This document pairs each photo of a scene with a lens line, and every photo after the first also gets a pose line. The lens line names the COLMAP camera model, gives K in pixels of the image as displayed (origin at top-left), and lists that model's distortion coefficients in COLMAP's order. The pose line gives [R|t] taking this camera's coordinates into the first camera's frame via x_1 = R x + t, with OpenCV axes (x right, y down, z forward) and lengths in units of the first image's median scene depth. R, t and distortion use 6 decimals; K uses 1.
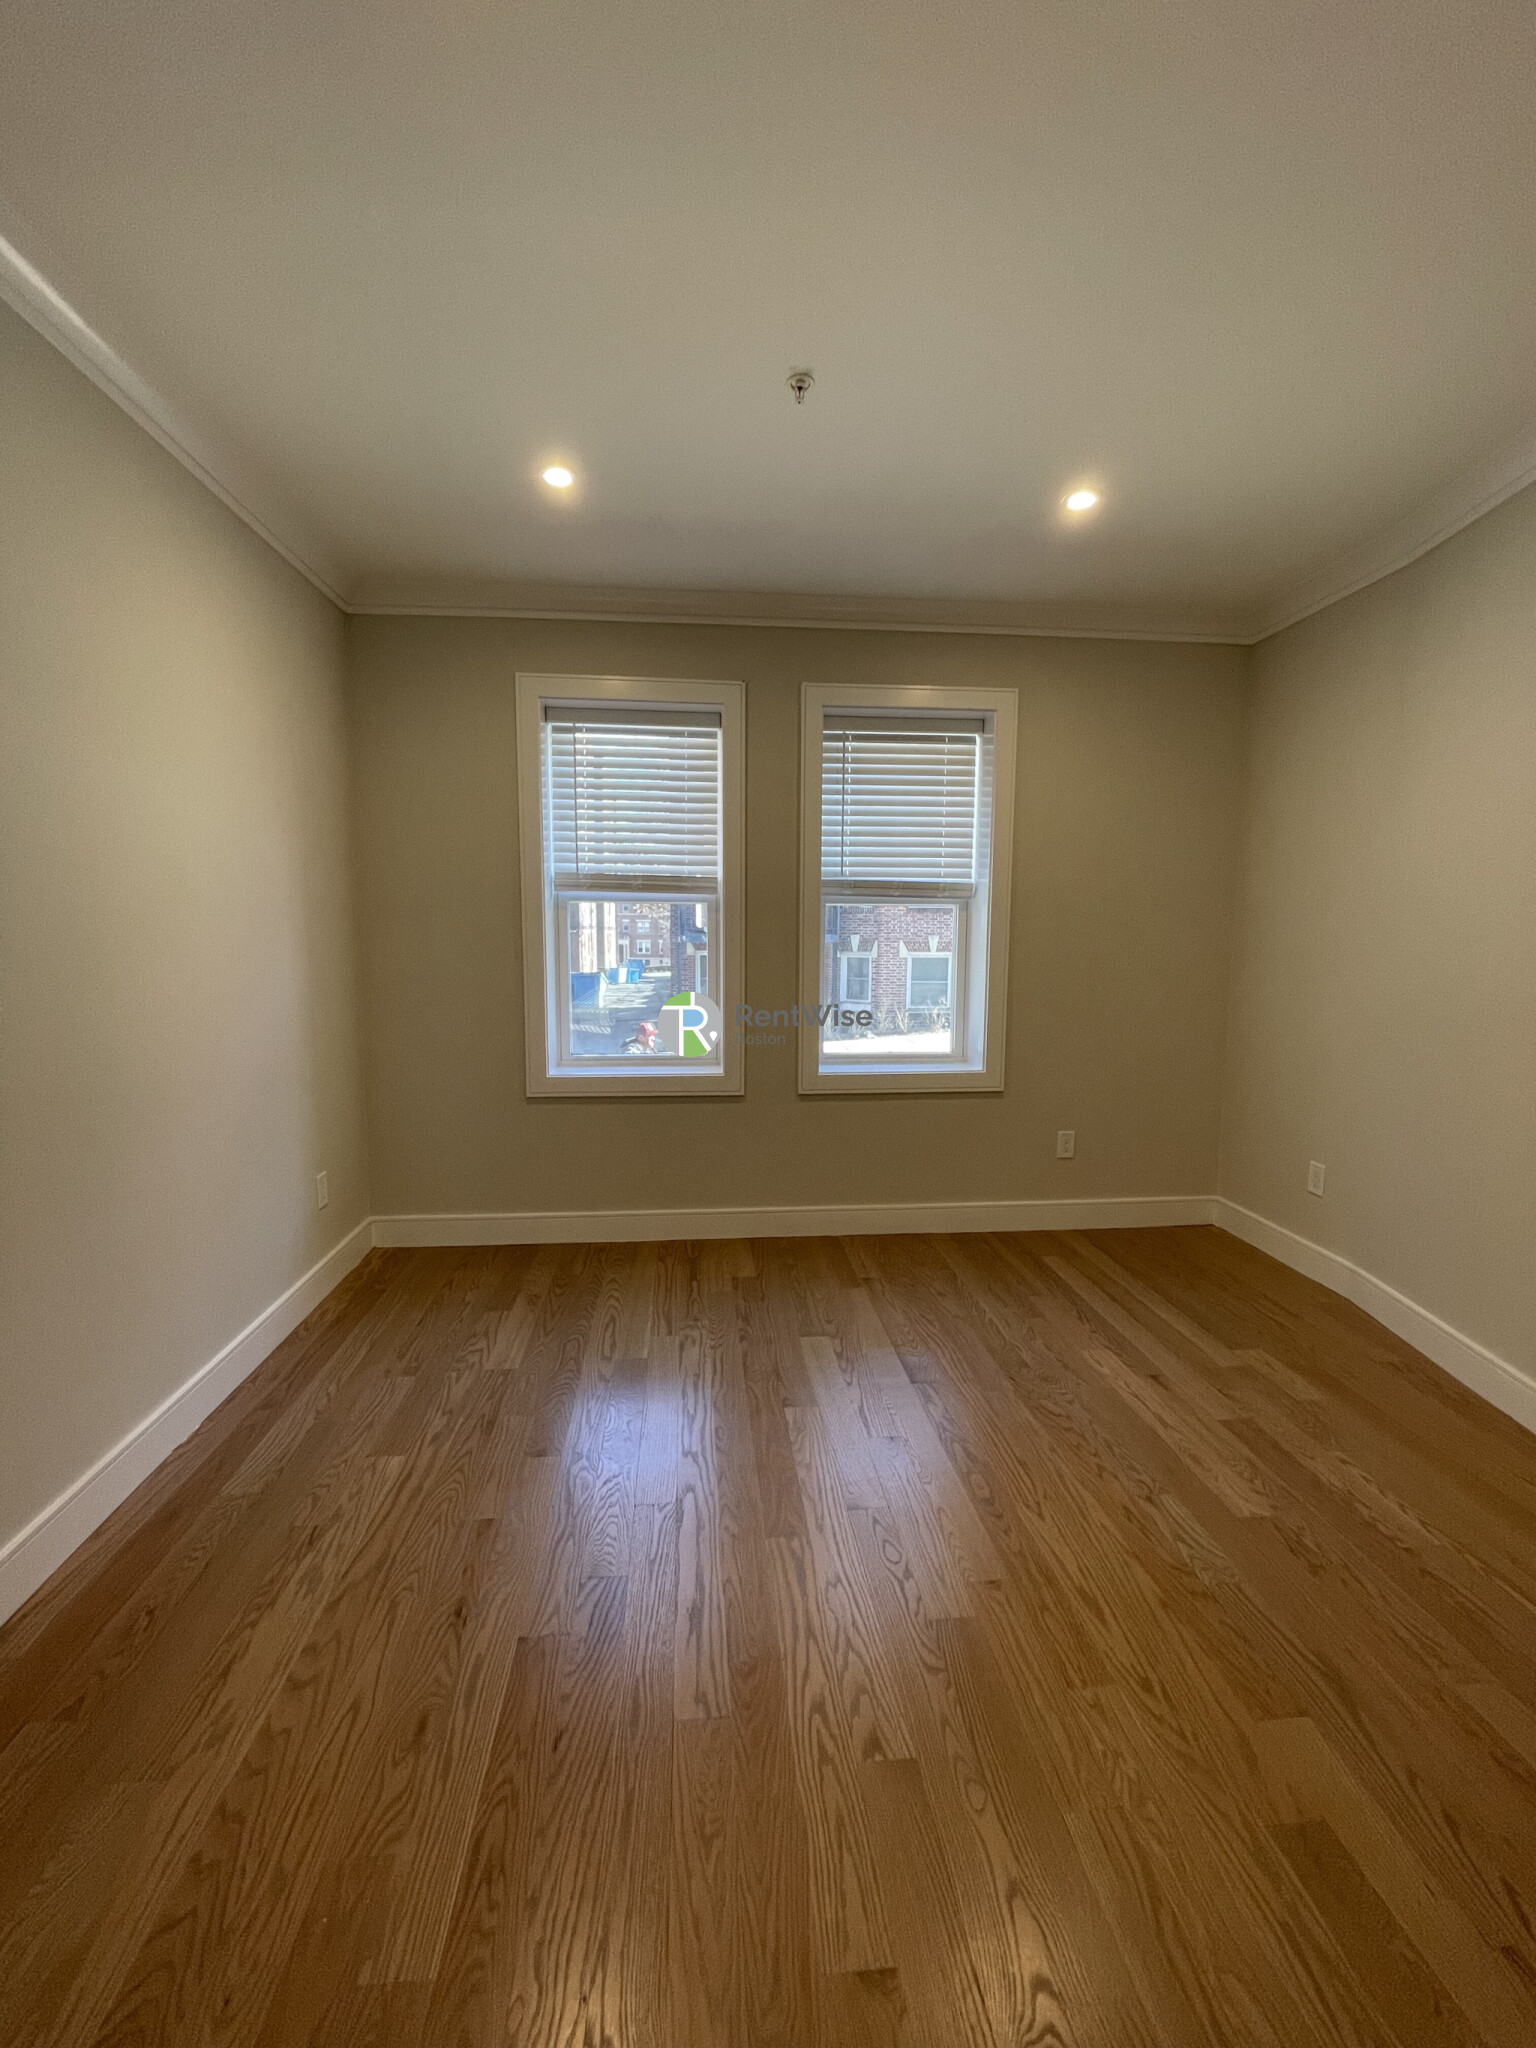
lens RADIAL K [[829.9, 0, 766.6], [0, 829.9, 1026.5], [0, 0, 1]] dist [-0.001914, -0.000099]
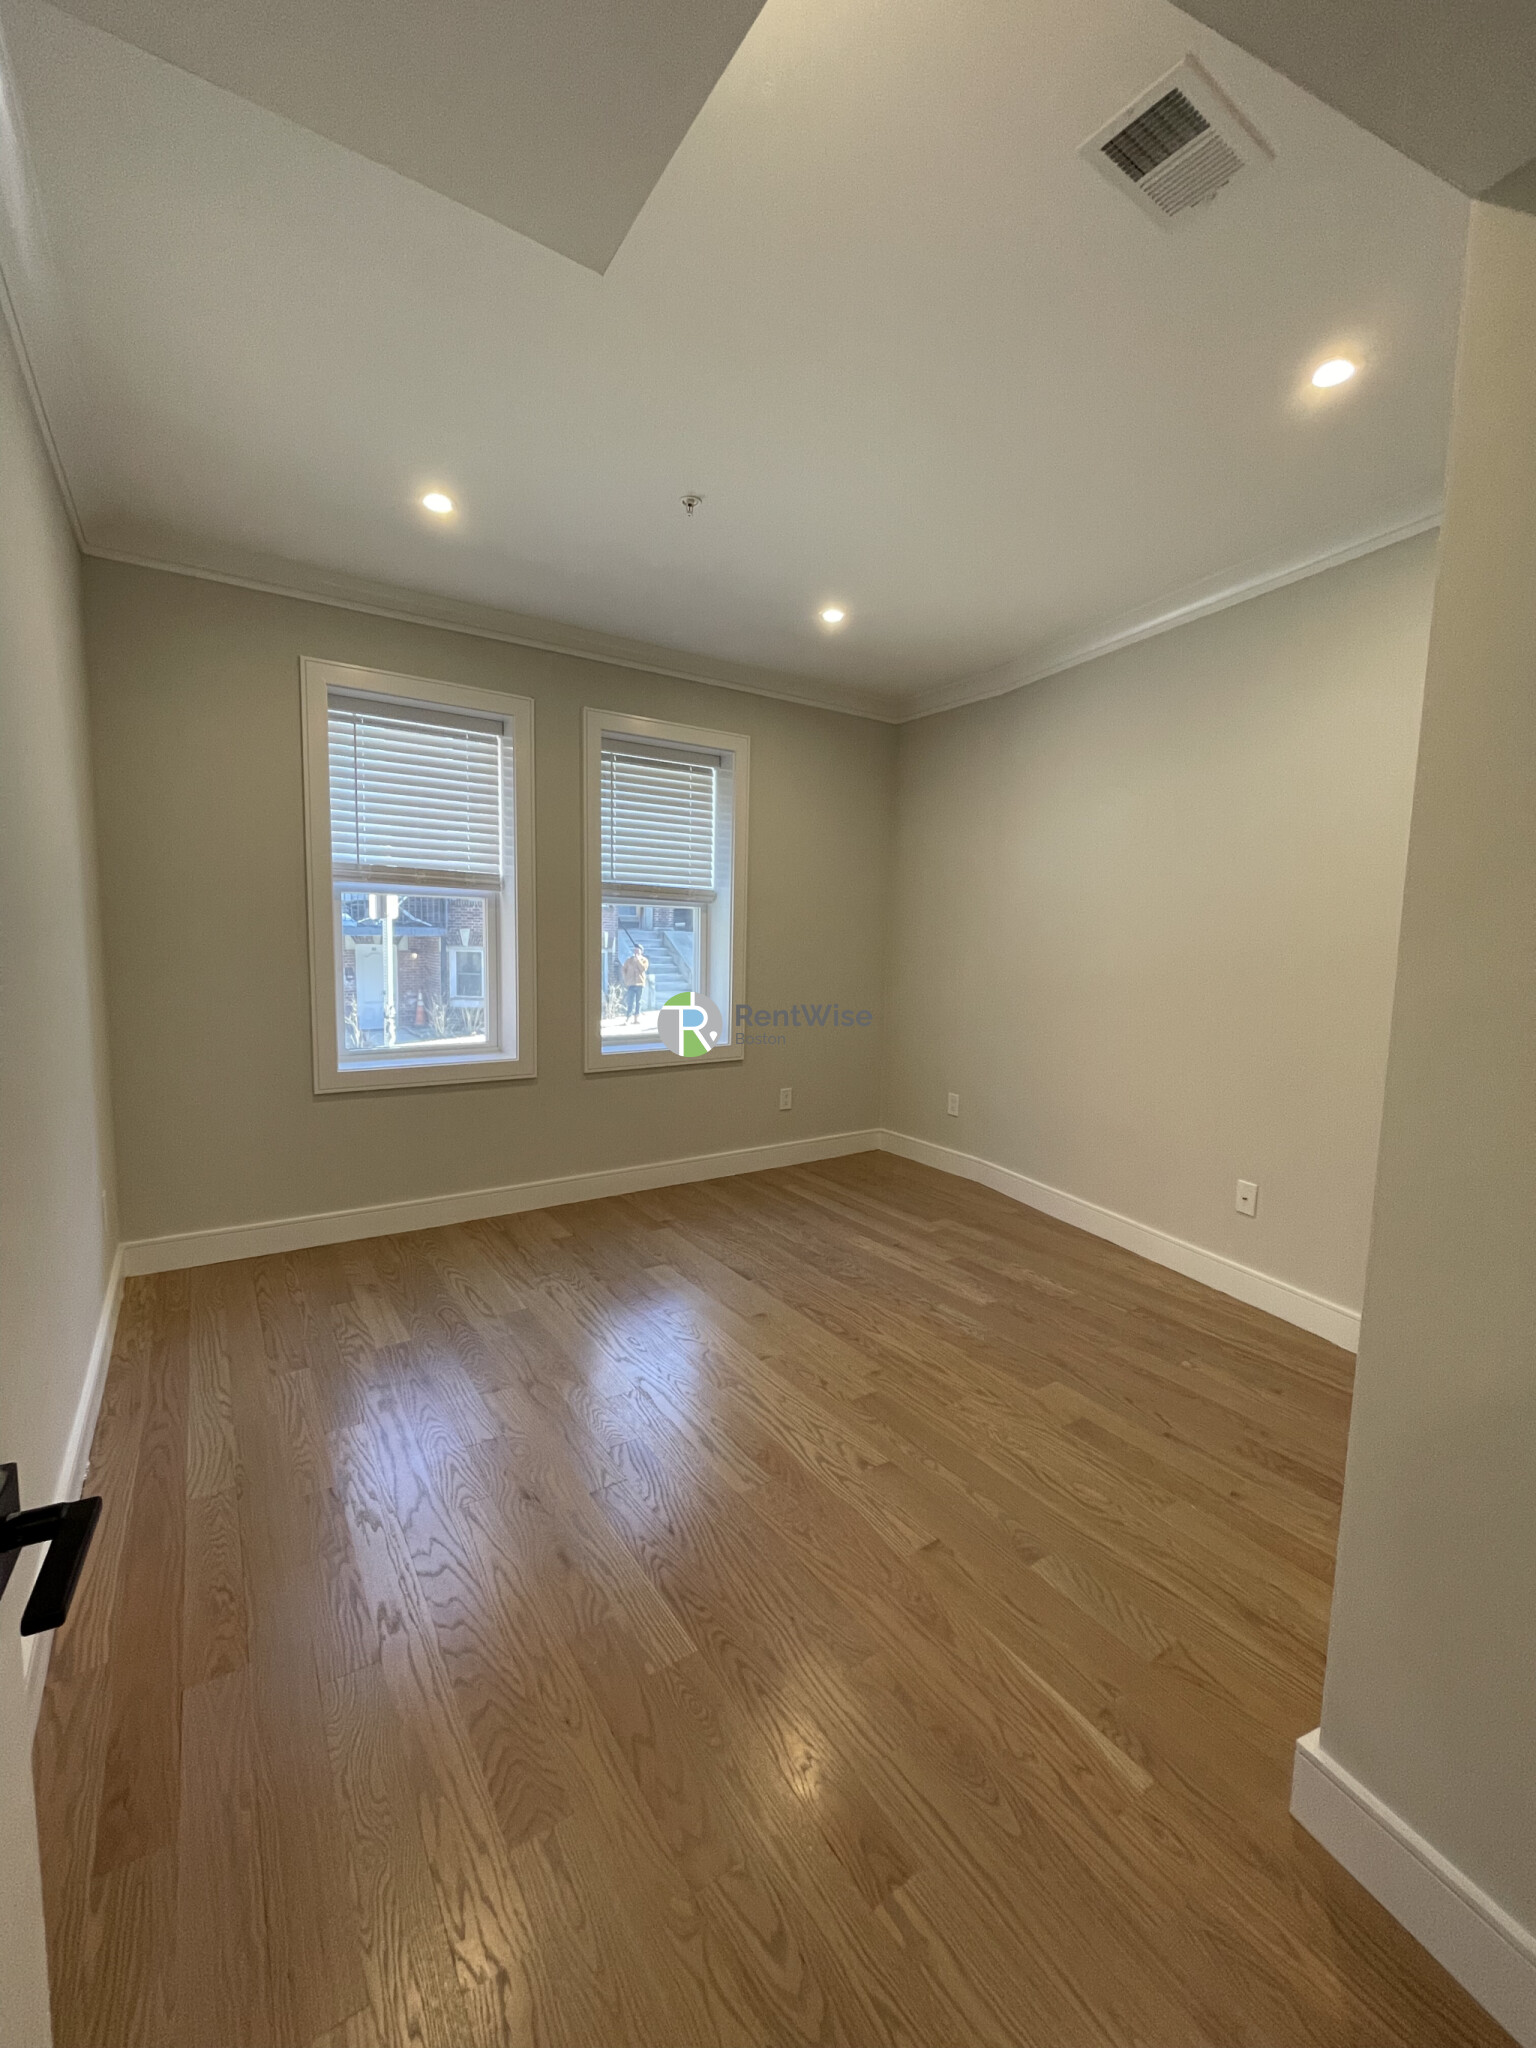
lens RADIAL K [[829.9, 0, 759.6], [0, 829.9, 1034.8], [0, 0, 1]] dist [-0.001914, -0.000099]
pose [[0.877042, -0.044887, 0.478313, -0.343530], [0.037021, 0.998980, 0.025866, 0.011533], [-0.478986, -0.004978, 0.877809, -0.118476]]
